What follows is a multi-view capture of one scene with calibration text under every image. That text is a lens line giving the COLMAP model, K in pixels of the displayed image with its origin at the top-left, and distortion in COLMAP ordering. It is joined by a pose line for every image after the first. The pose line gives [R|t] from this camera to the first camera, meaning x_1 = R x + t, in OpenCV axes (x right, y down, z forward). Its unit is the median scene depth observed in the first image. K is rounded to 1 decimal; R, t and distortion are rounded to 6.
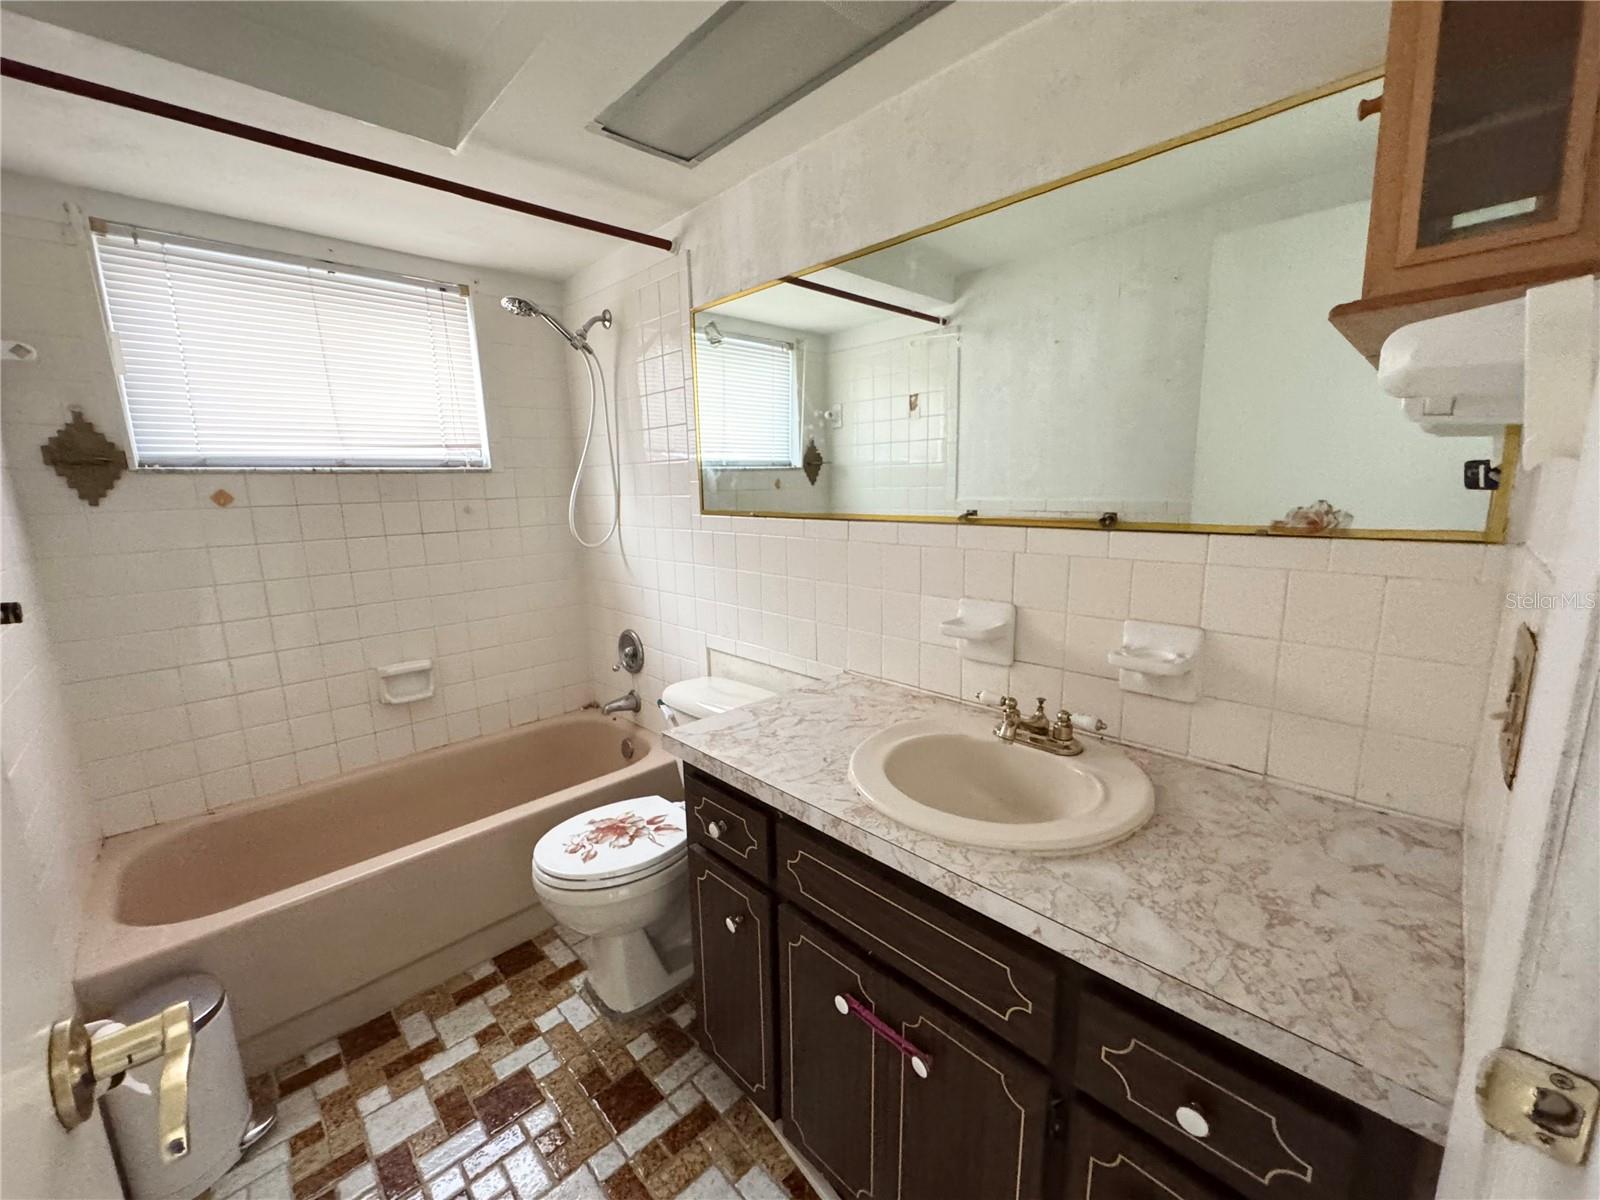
lens RADIAL K [[643.0, 0, 798.4], [0, 643.0, 601.0], [0, 0, 1]] dist [-0.002507, -0.000122]
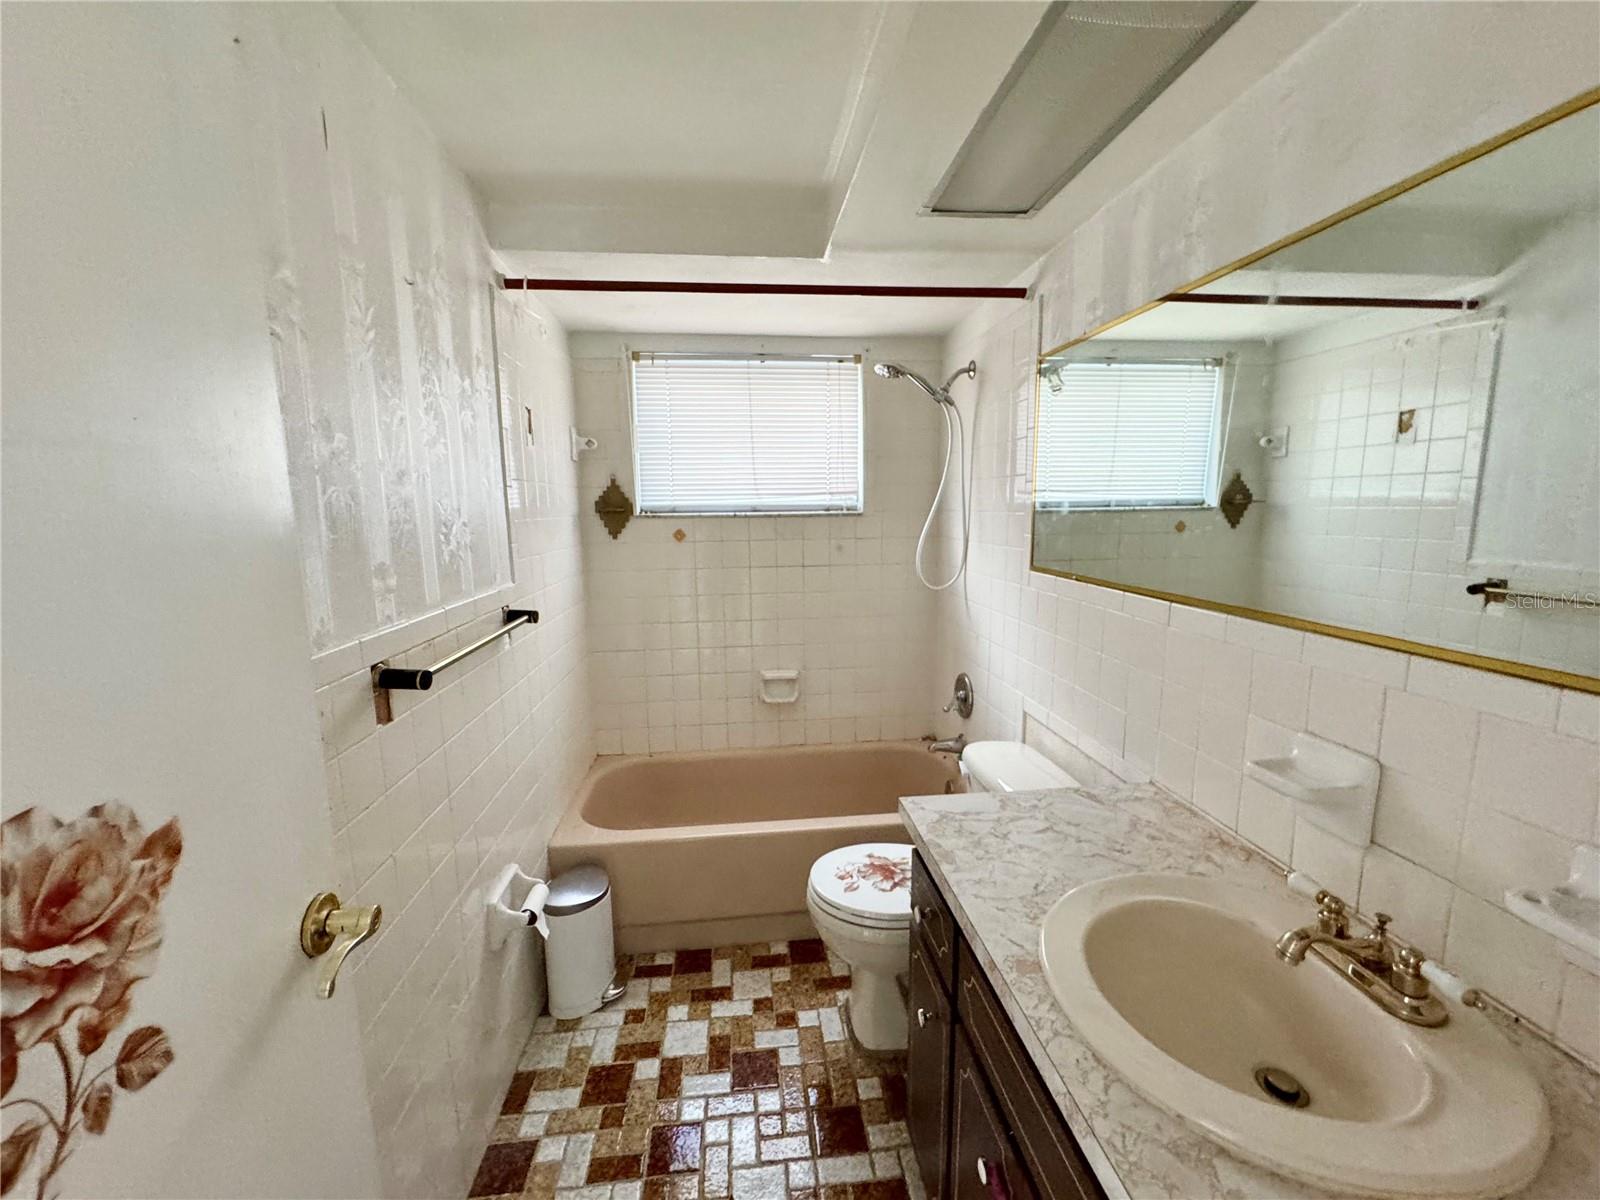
lens RADIAL K [[643.0, 0, 798.4], [0, 643.0, 601.0], [0, 0, 1]] dist [-0.002507, -0.000122]
pose [[0.785976, 0.103770, -0.609486, 0.198502], [-0.117493, 0.992919, 0.017536, -0.082480], [0.606990, 0.057828, 0.792603, 0.062662]]
